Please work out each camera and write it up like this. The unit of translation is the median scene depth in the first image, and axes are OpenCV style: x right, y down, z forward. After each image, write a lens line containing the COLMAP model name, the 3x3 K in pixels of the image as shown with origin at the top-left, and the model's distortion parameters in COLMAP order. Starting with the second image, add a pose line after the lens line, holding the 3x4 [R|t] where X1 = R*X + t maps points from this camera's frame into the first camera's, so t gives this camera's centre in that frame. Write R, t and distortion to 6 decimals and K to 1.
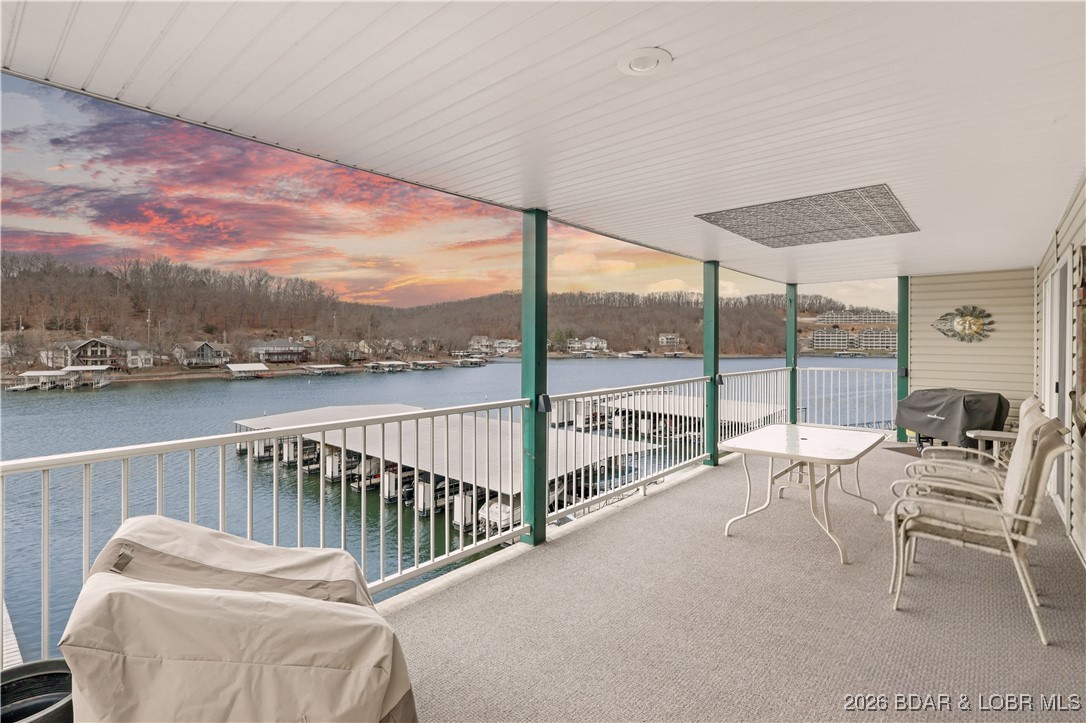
lens RADIAL K [[513.1, 0, 543.0], [0, 513.1, 361.5], [0, 0, 1]] dist [0.000388, 0.000234]
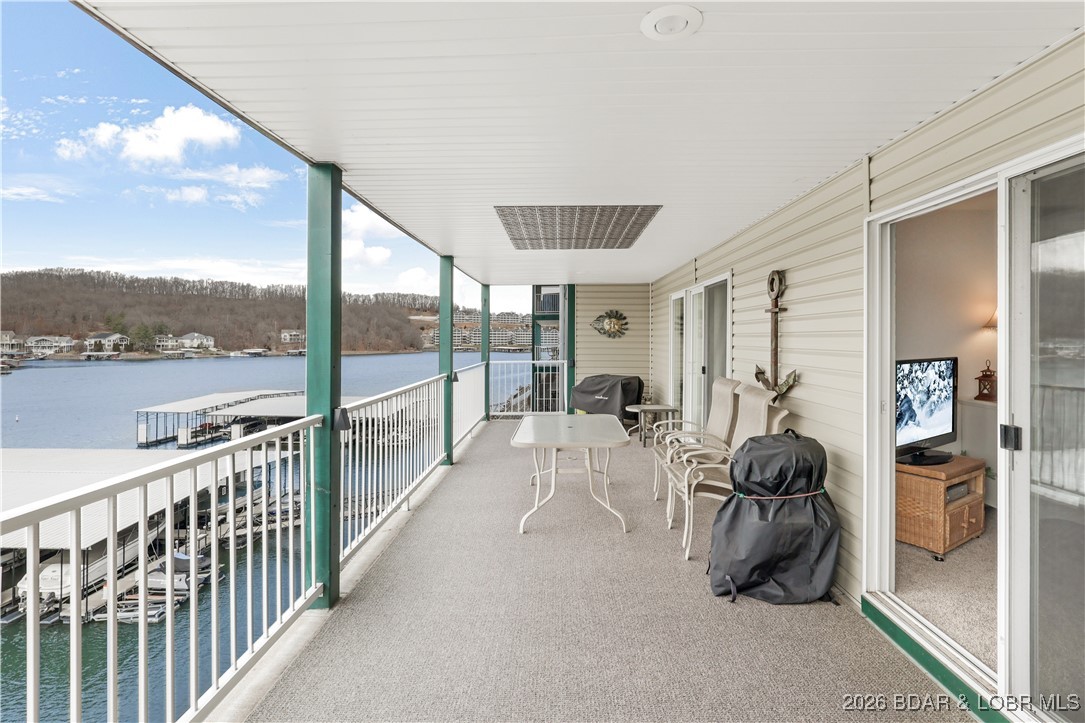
lens RADIAL K [[511.4, 0, 545.2], [0, 511.4, 352.4], [0, 0, 1]] dist [-0.001748, 0.000353]
pose [[0.768819, -0.020570, 0.639135, -0.154022], [0.027610, 0.999618, -0.001041, -0.005704], [-0.638870, 0.018447, 0.769094, 0.132546]]
